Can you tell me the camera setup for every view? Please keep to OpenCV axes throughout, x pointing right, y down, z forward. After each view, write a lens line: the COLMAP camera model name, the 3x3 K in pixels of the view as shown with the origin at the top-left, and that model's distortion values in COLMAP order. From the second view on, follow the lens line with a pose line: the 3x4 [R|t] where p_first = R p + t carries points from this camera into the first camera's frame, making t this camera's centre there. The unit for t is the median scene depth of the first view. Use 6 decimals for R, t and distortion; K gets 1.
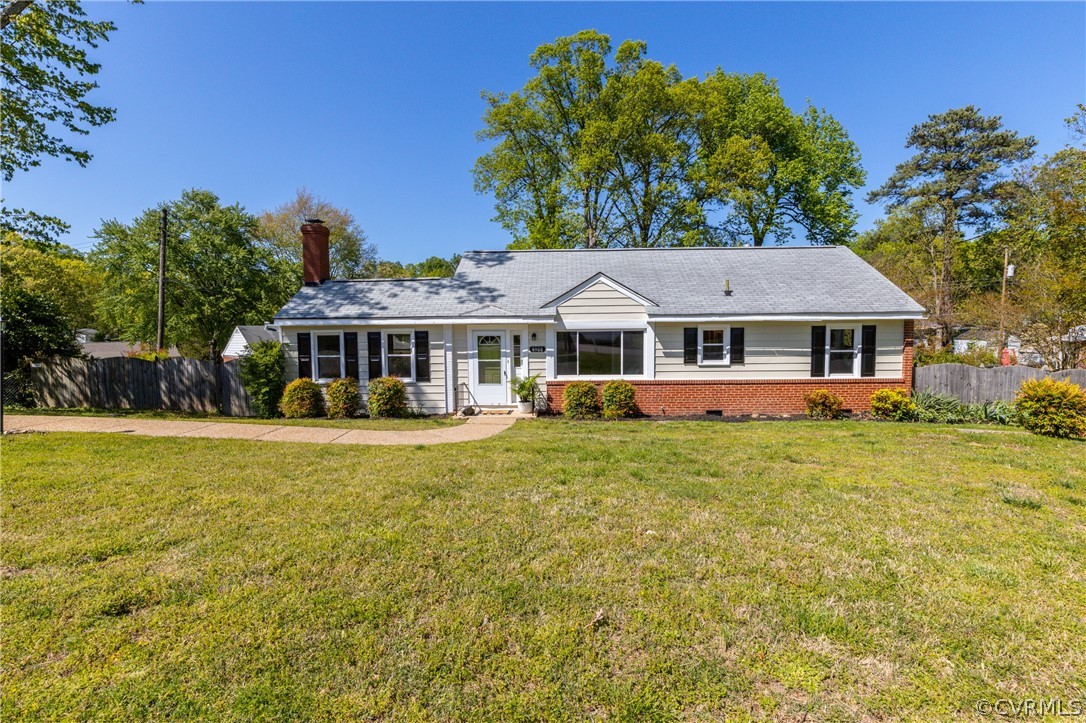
lens RADIAL K [[501.4, 0, 541.5], [0, 501.4, 363.3], [0, 0, 1]] dist [-0.002796, -0.000261]
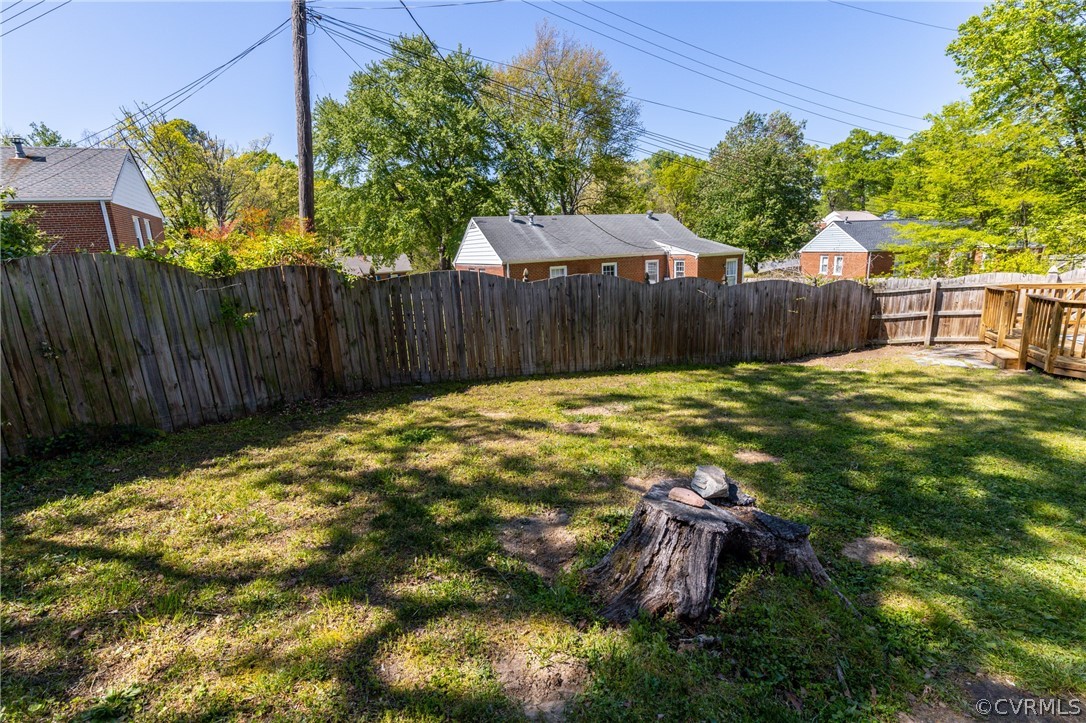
lens RADIAL K [[501.4, 0, 543.9], [0, 501.4, 362.3], [0, 0, 1]] dist [-0.002796, -0.000261]
pose [[0.926536, 0.060805, -0.371260, -0.242718], [0.002930, 0.985656, 0.168743, -0.002020], [0.376195, -0.157434, 0.913067, 0.375062]]
